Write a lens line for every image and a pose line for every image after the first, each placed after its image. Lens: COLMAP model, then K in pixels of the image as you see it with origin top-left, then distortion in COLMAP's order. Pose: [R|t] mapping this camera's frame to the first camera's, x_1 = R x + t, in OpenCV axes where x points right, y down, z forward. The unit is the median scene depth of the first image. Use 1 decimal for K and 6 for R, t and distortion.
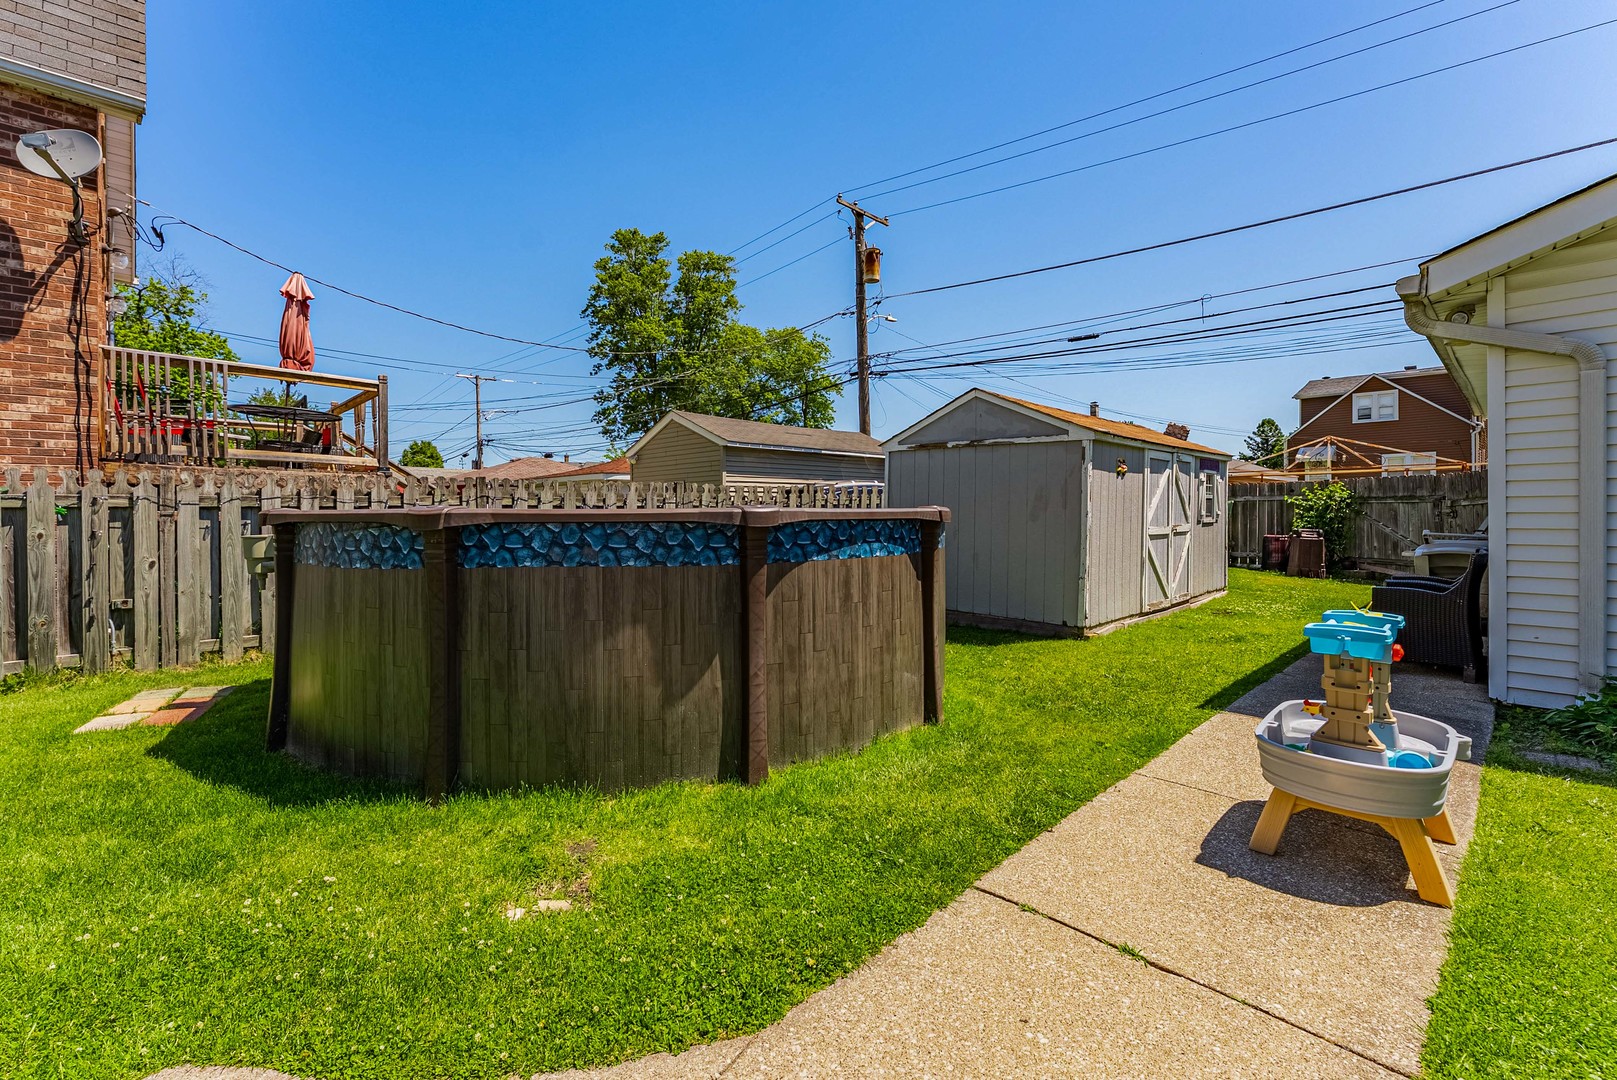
lens RADIAL K [[680.4, 0, 801.3], [0, 680.4, 530.2], [0, 0, 1]] dist [-0.001450, -0.000019]
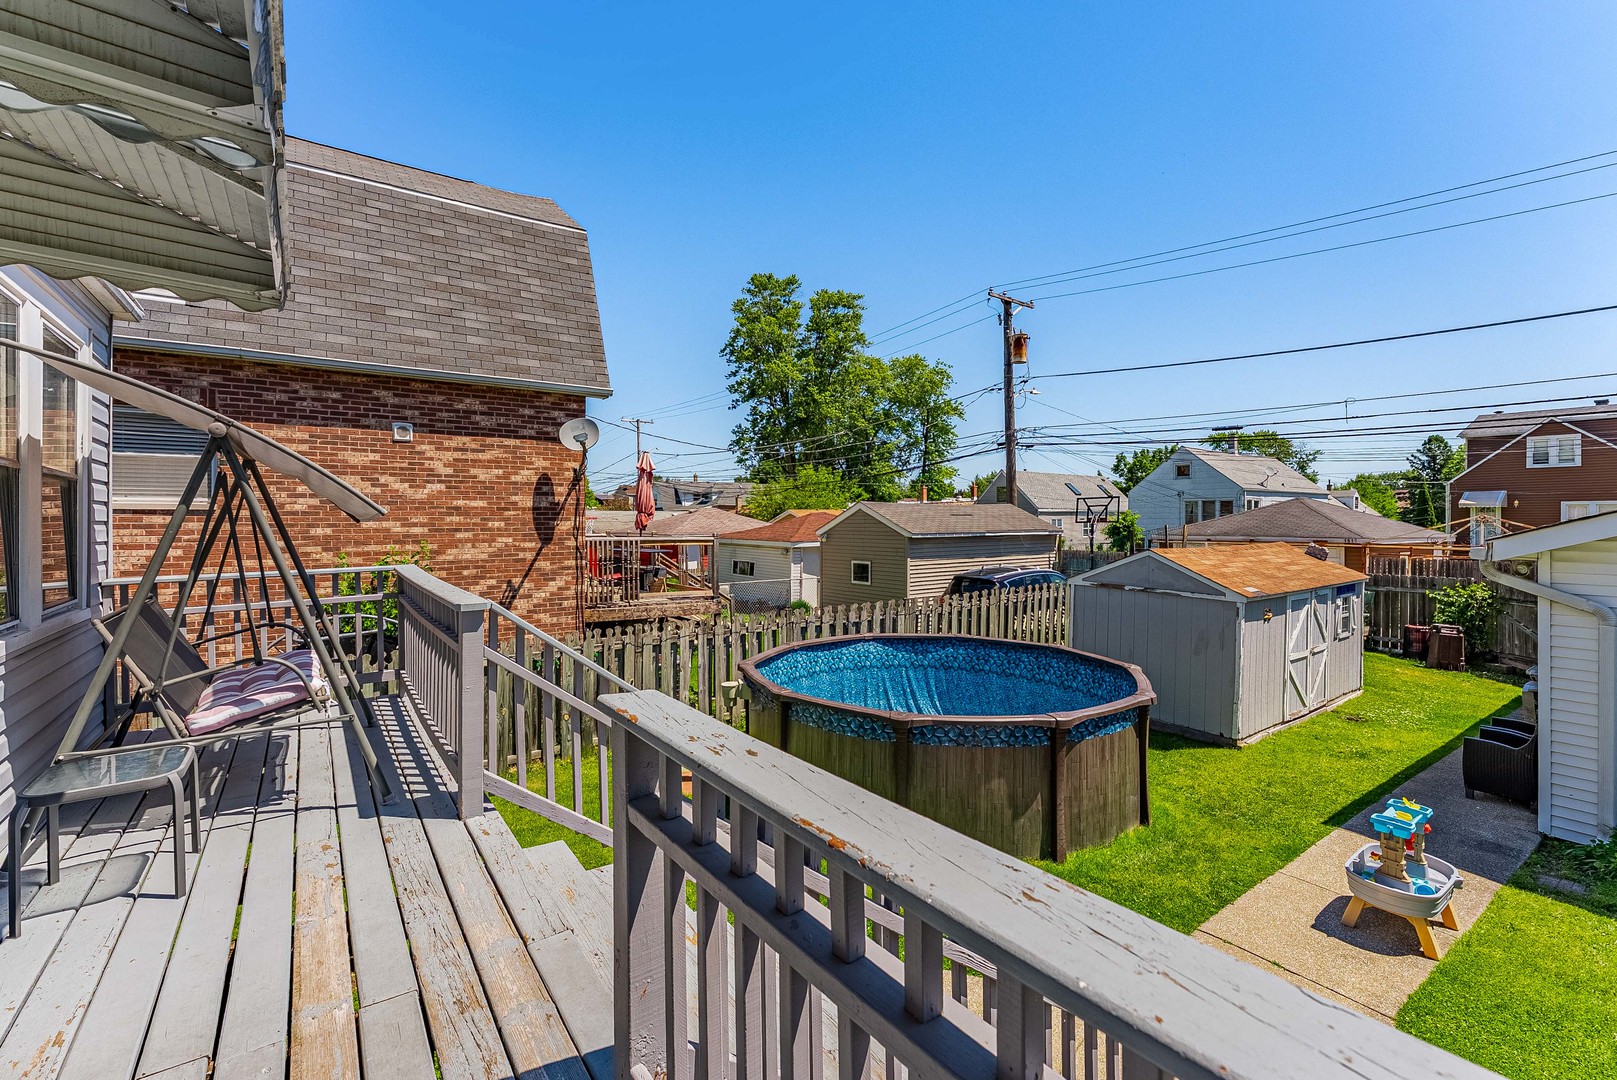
lens RADIAL K [[680.4, 0, 801.3], [0, 680.4, 530.2], [0, 0, 1]] dist [-0.001450, -0.000019]
pose [[0.988077, 0.006756, -0.153811, -0.173749], [-0.007828, 0.999949, -0.006365, -0.187867], [0.153761, 0.007493, 0.988080, -0.349055]]
